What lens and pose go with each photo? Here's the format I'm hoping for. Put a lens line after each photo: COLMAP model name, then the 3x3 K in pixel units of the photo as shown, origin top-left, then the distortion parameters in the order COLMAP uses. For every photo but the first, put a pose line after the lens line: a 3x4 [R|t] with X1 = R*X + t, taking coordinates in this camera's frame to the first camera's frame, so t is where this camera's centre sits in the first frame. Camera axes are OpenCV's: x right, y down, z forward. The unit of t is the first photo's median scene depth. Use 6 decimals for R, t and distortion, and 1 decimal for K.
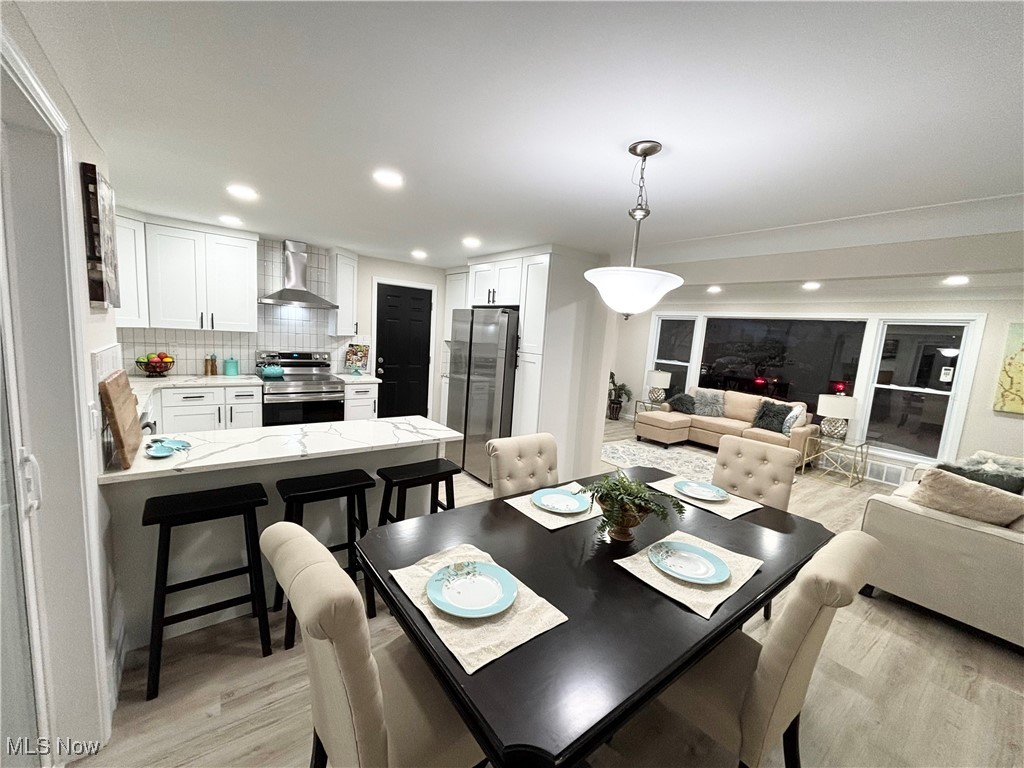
lens RADIAL K [[408.9, 0, 512.5], [0, 408.9, 384.0], [0, 0, 1]] dist [0.002005, -0.002521]
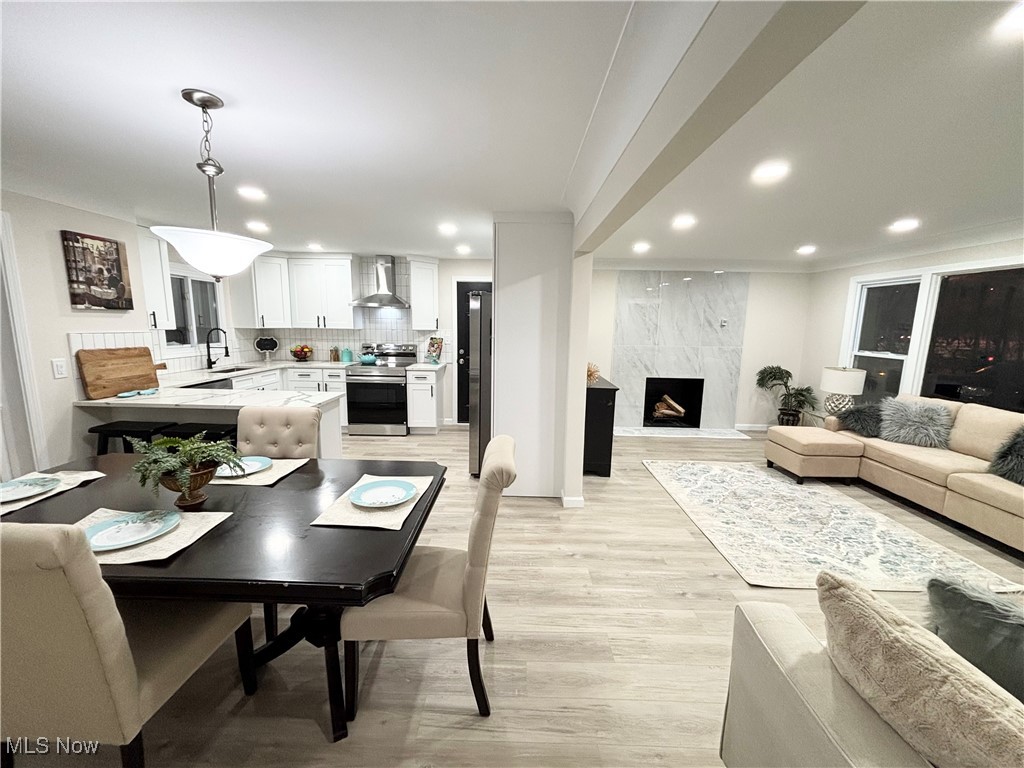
lens RADIAL K [[408.9, 0, 513.5], [0, 408.9, 383.6], [0, 0, 1]] dist [0.002005, -0.002521]
pose [[0.784076, 0.037079, -0.619557, 0.560959], [-0.042623, 0.999074, 0.005851, 0.018351], [0.619200, 0.021820, 0.784930, 0.269056]]
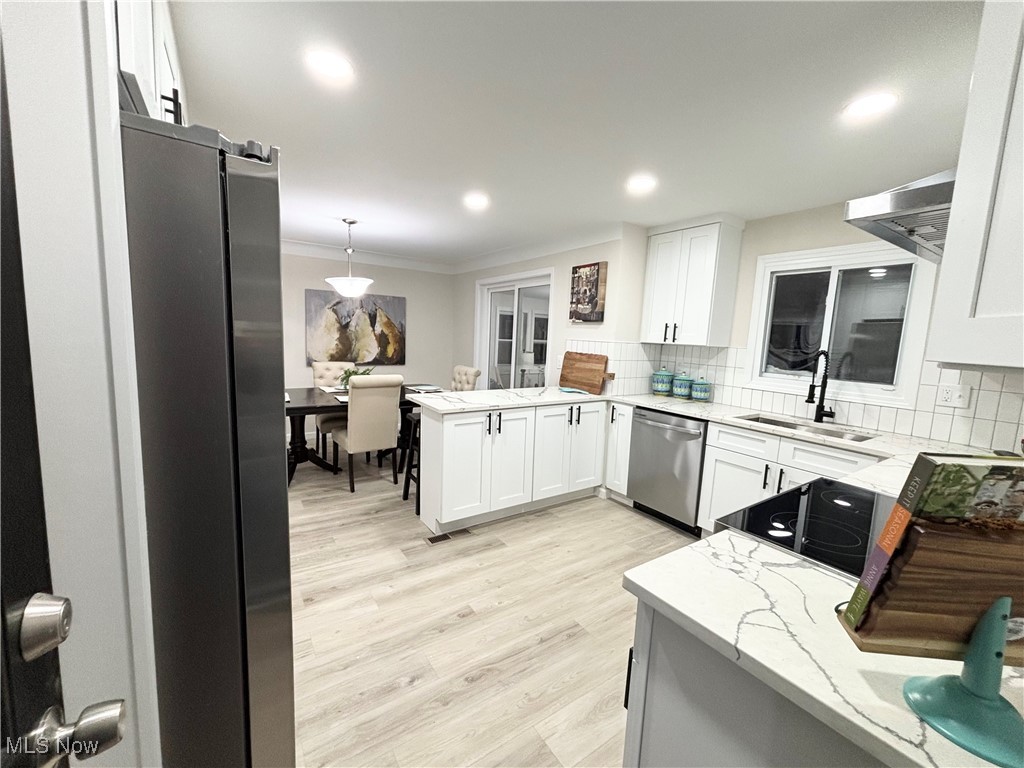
lens RADIAL K [[408.9, 0, 509.4], [0, 408.9, 382.6], [0, 0, 1]] dist [0.002005, -0.002521]
pose [[-0.991249, -0.120085, 0.054826, -0.279883], [-0.103319, 0.964255, 0.244002, -0.137241], [-0.082167, 0.236202, -0.968224, 1.220842]]
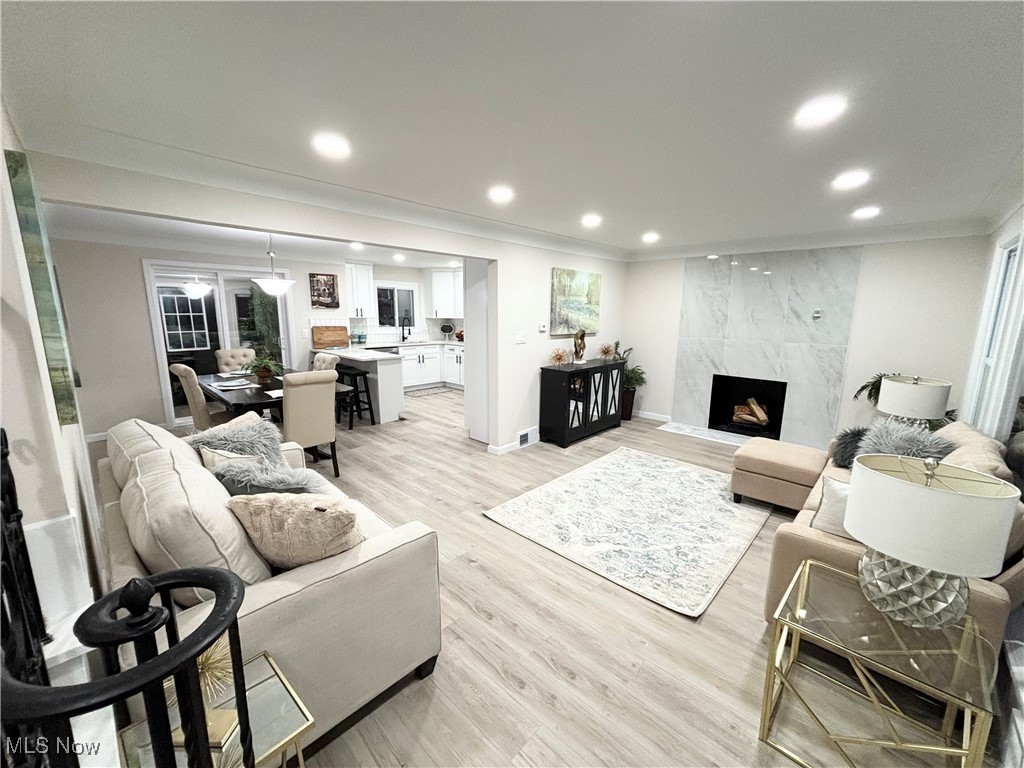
lens RADIAL K [[408.9, 0, 515.9], [0, 408.9, 387.7], [0, 0, 1]] dist [0.002005, -0.002521]
pose [[0.165920, 0.117564, -0.979106, 1.155988], [-0.126008, 0.987257, 0.097189, -0.017108], [0.978055, 0.107249, 0.178620, 0.795209]]
